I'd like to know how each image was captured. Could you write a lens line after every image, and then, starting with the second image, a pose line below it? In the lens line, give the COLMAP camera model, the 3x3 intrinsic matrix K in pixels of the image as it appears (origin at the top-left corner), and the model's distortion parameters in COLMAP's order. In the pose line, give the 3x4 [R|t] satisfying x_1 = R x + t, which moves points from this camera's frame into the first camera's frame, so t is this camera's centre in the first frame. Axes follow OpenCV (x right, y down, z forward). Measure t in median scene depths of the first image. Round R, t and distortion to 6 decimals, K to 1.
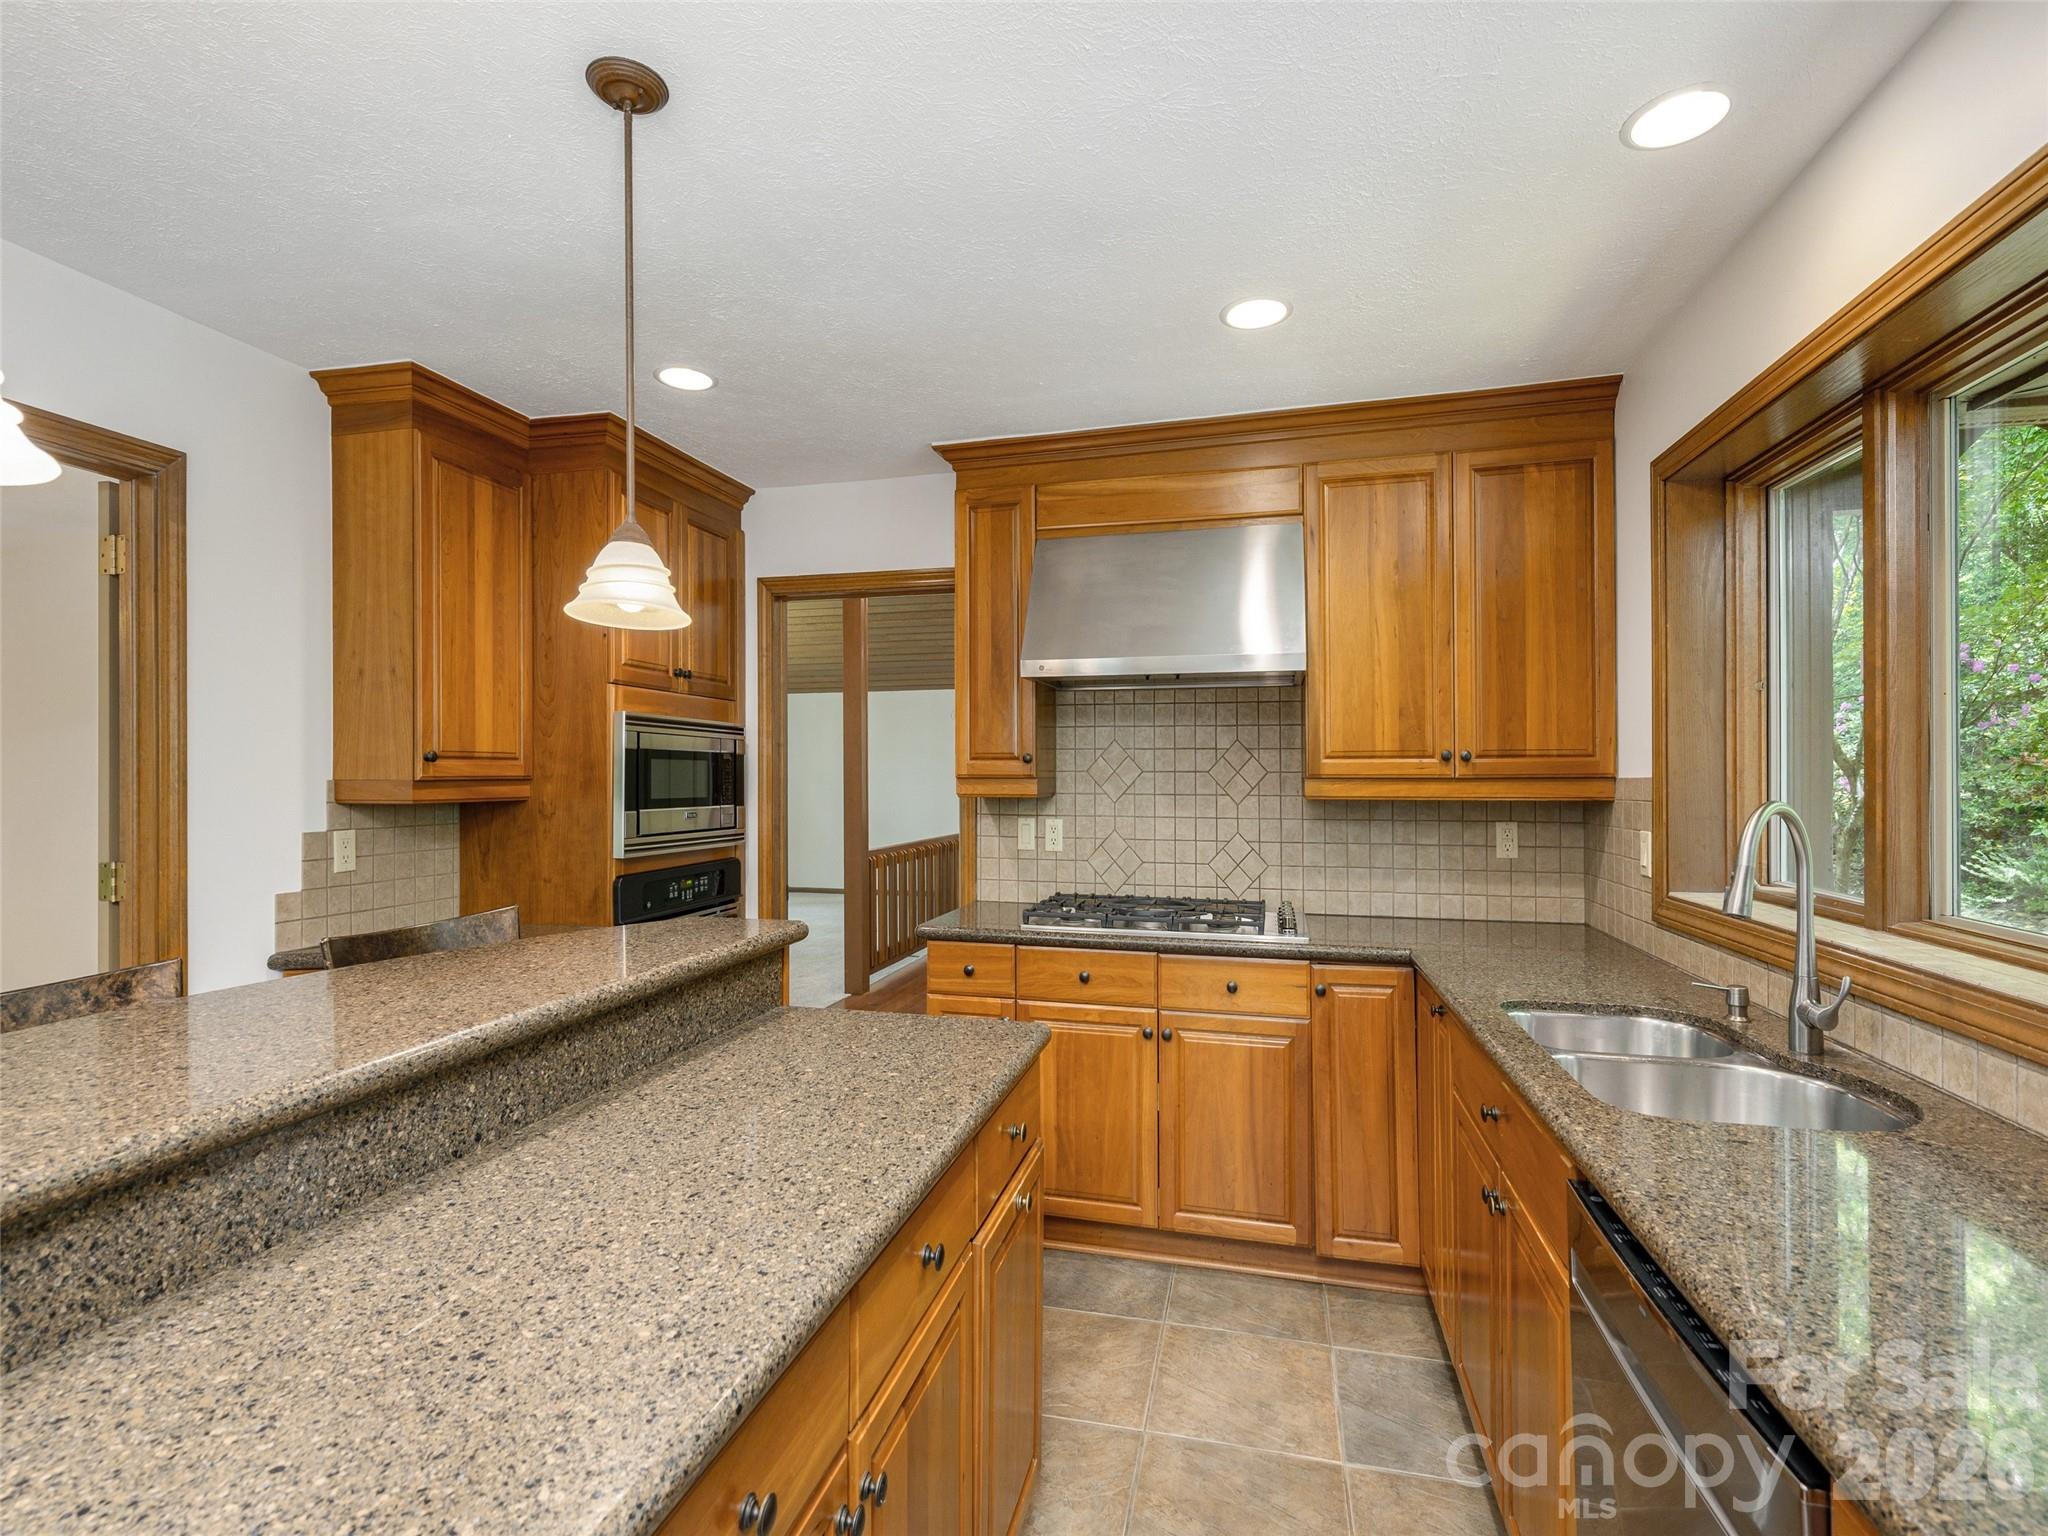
lens RADIAL K [[1030.2, 0, 858.9], [0, 1030.2, 793.4], [0, 0, 1]] dist [0.000428, -0.001200]
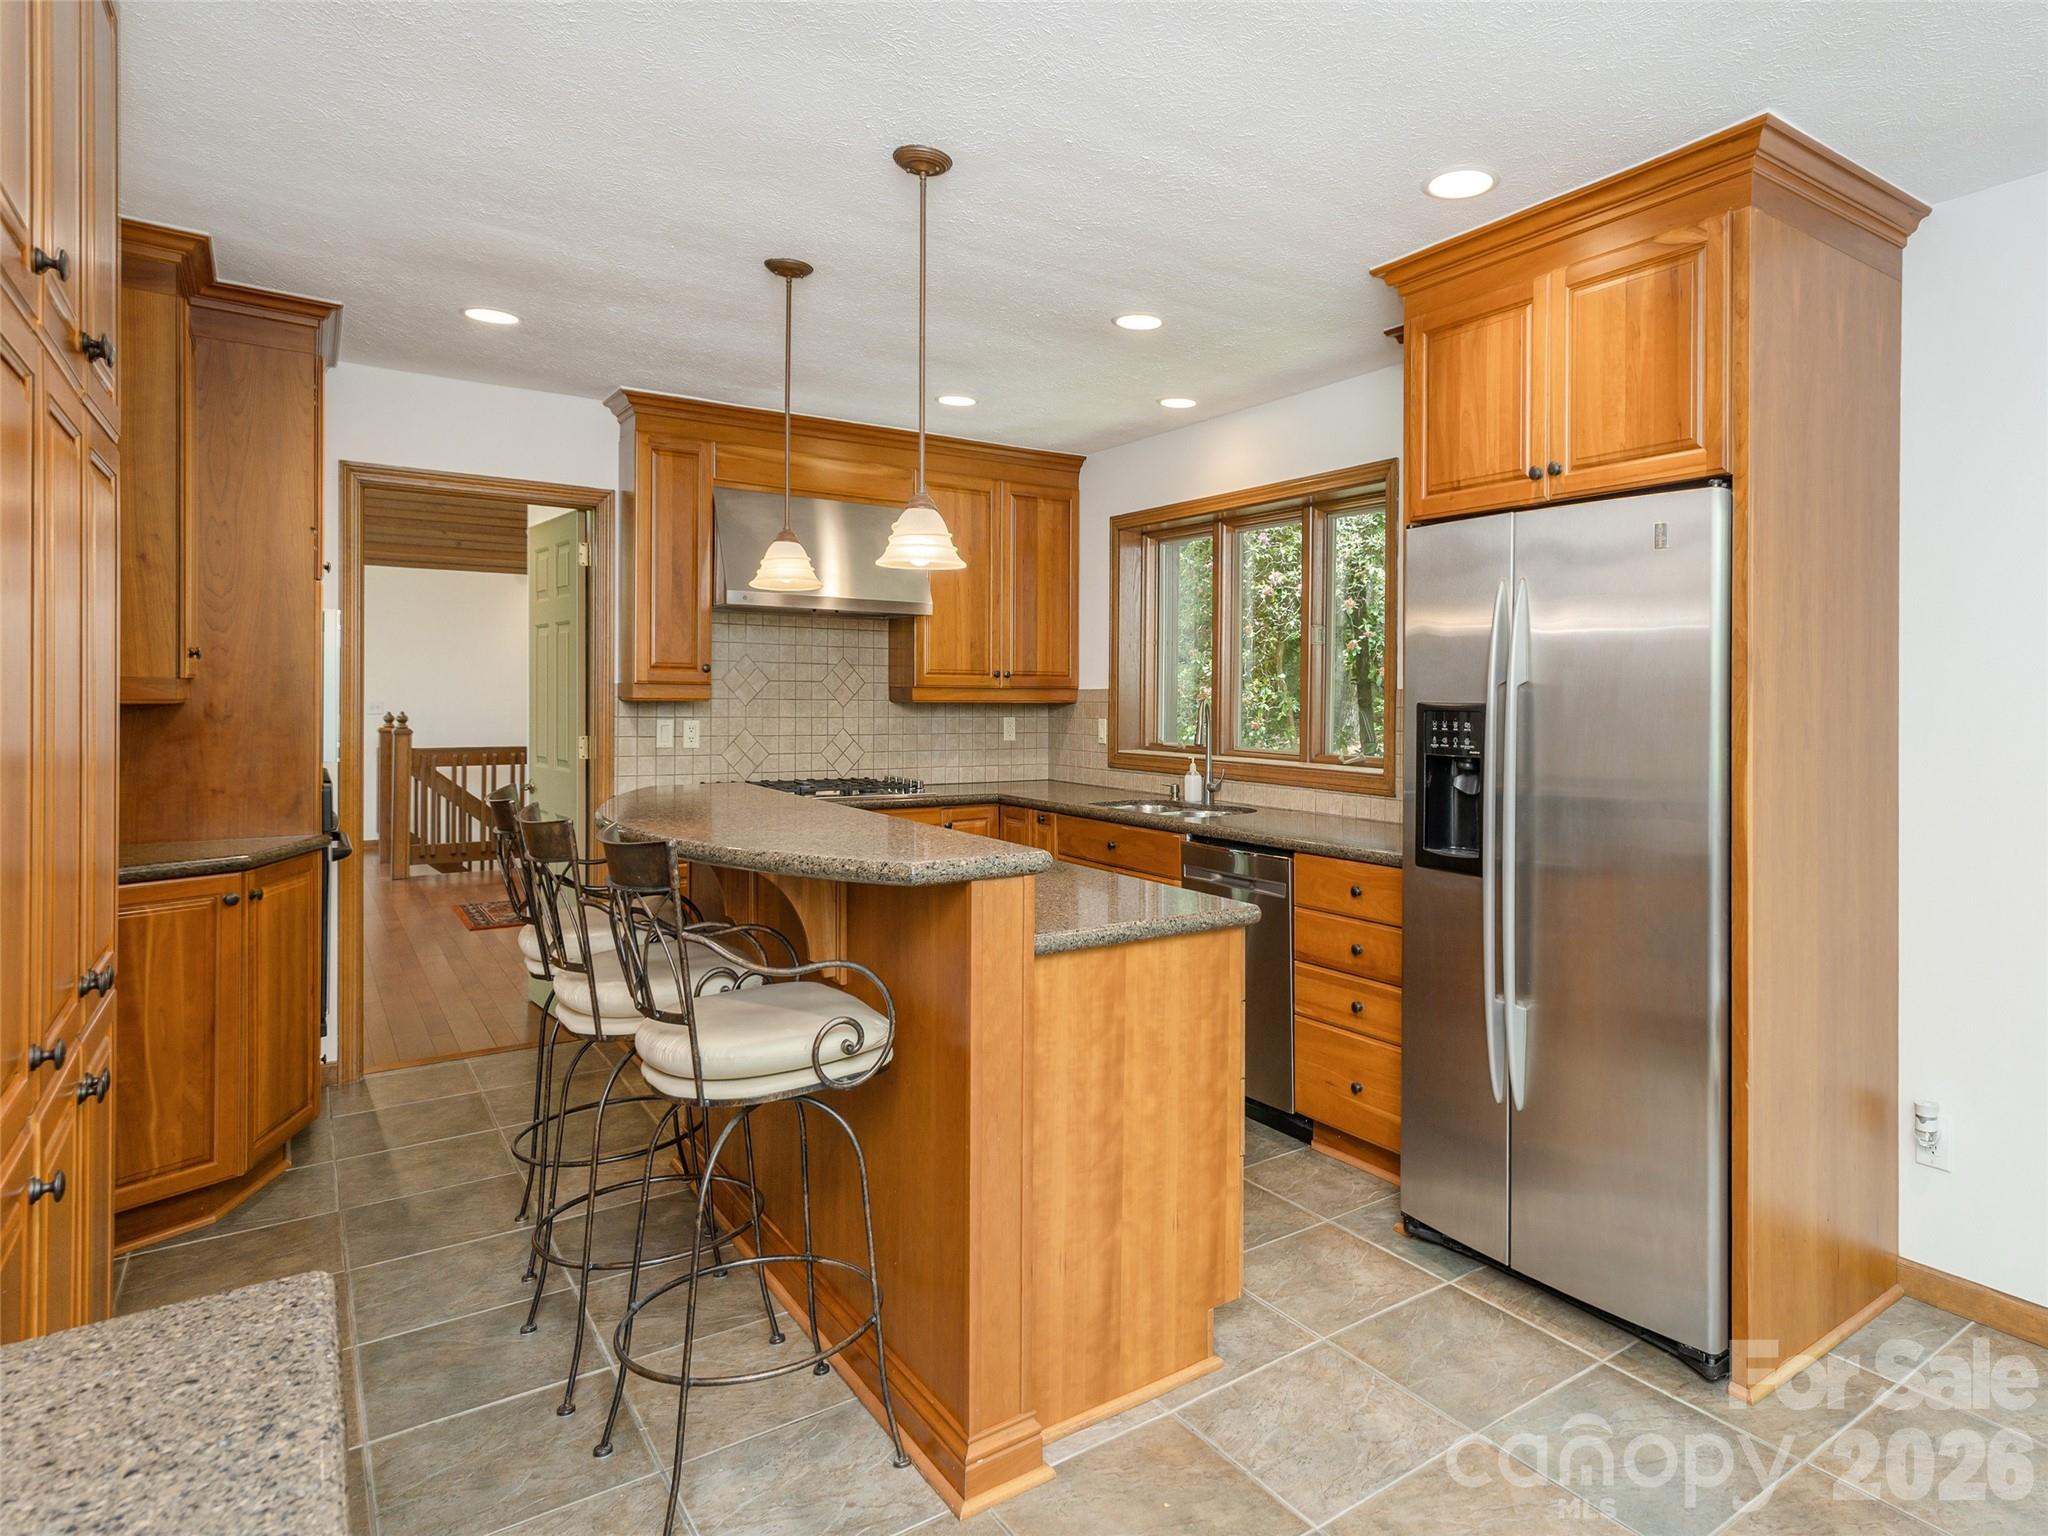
lens RADIAL K [[1040.9, 0, 1198.2], [0, 1040.9, 711.9], [0, 0, 1]] dist [0.019901, -0.006252]
pose [[0.638272, -0.007416, 0.769775, -0.477653], [0.001405, 0.999963, 0.008468, 0.008616], [-0.769810, -0.004324, 0.638259, -0.260233]]
